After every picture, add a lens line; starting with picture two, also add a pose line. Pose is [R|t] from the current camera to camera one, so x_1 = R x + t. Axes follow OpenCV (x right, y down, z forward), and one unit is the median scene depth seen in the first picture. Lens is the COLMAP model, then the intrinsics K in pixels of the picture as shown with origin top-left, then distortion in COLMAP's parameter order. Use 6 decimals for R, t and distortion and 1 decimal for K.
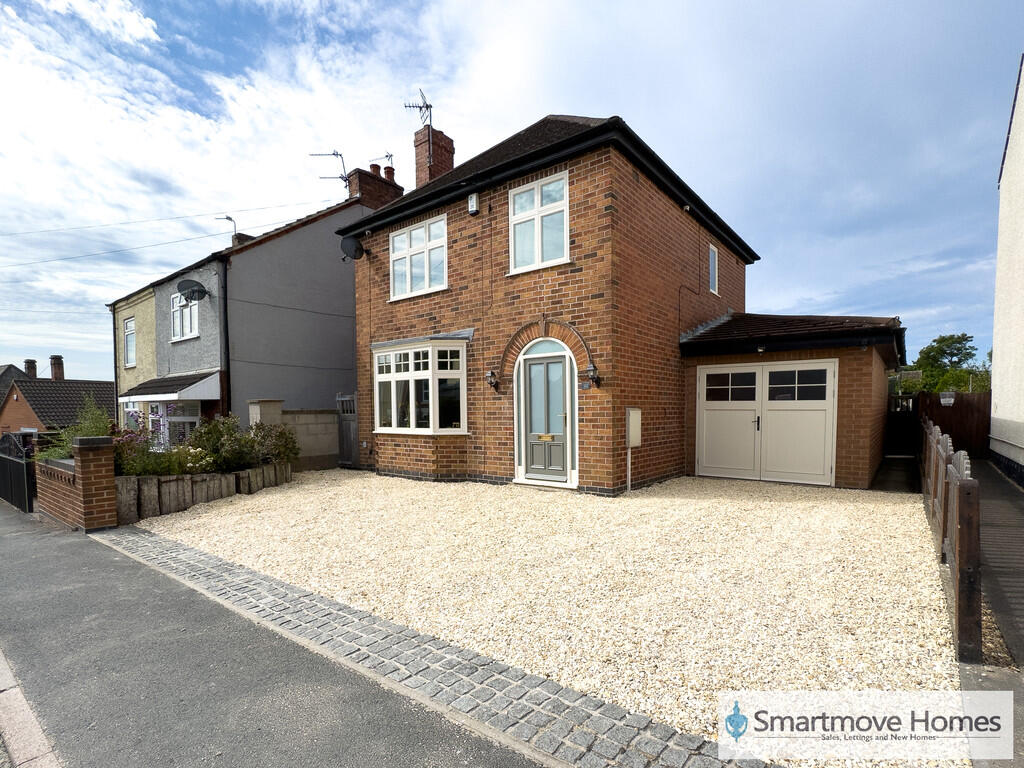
lens RADIAL K [[508.9, 0, 516.3], [0, 508.9, 433.4], [0, 0, 1]] dist [-0.001731, -0.000171]
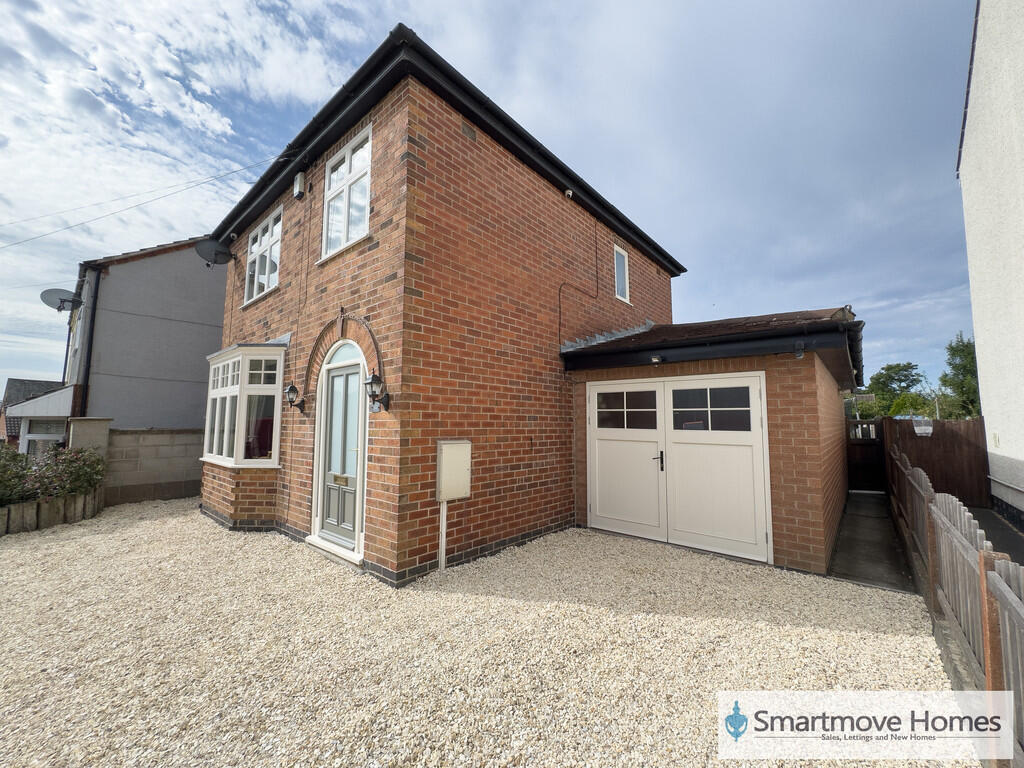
lens RADIAL K [[407.8, 0, 512.0], [0, 407.8, 384.0], [0, 0, 1]] dist [-0.003834, 0.000185]
pose [[0.998407, 0.008113, -0.055841, 0.301950], [-0.015884, 0.990001, -0.140165, -0.044345], [0.054146, 0.140828, 0.988552, 0.410574]]
